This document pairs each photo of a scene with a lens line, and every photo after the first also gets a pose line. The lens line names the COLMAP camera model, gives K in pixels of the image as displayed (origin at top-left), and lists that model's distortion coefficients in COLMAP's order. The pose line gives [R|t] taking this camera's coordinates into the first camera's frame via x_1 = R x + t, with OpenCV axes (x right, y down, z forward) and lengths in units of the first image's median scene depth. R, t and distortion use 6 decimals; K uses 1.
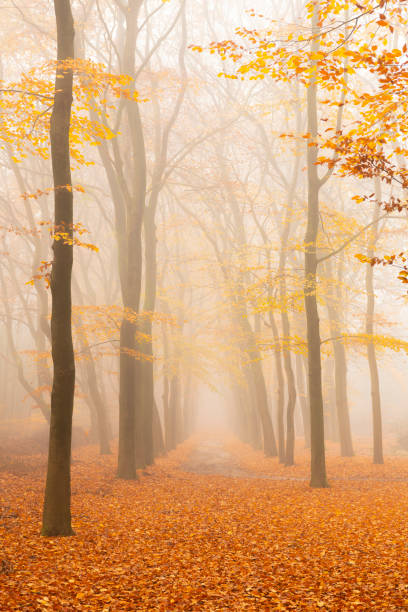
lens RADIAL K [[1180.2, 0, 204.0], [0, 1180.2, 306.0], [0, 0, 1]] dist [-0.011124, 0.024526]
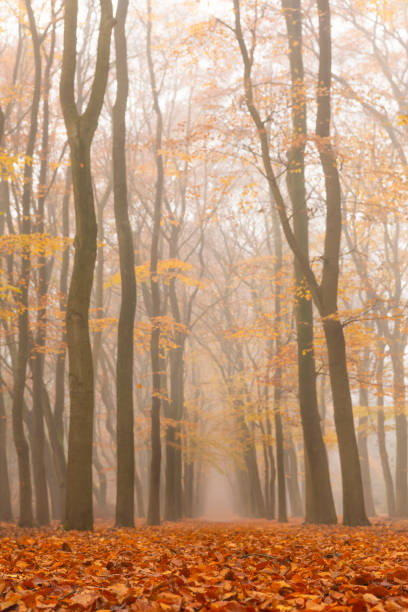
lens RADIAL K [[1180.2, 0, 204.0], [0, 1180.2, 306.0], [0, 0, 1]] dist [-0.011124, 0.024526]
pose [[0.999979, -0.003838, -0.005213, -0.004937], [0.003426, 0.997033, -0.076895, -0.019008], [0.005492, 0.076876, 0.997026, -0.468138]]
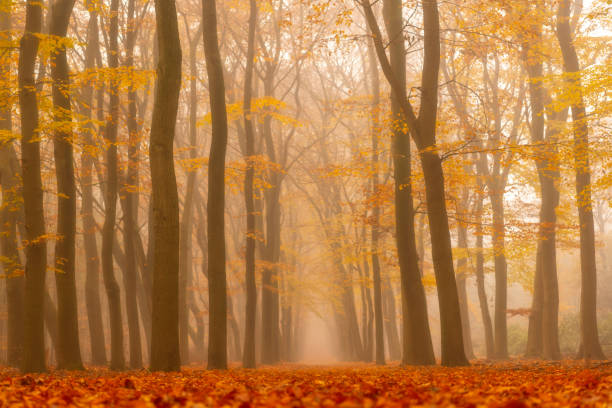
lens RADIAL K [[1180.2, 0, 306.0], [0, 1180.2, 204.0], [0, 0, 1]] dist [-0.011124, 0.024526]
pose [[0.999960, -0.008589, -0.002645, -0.002774], [0.008498, 0.999426, -0.032788, -0.015613], [0.002925, 0.032764, 0.999459, -0.448991]]
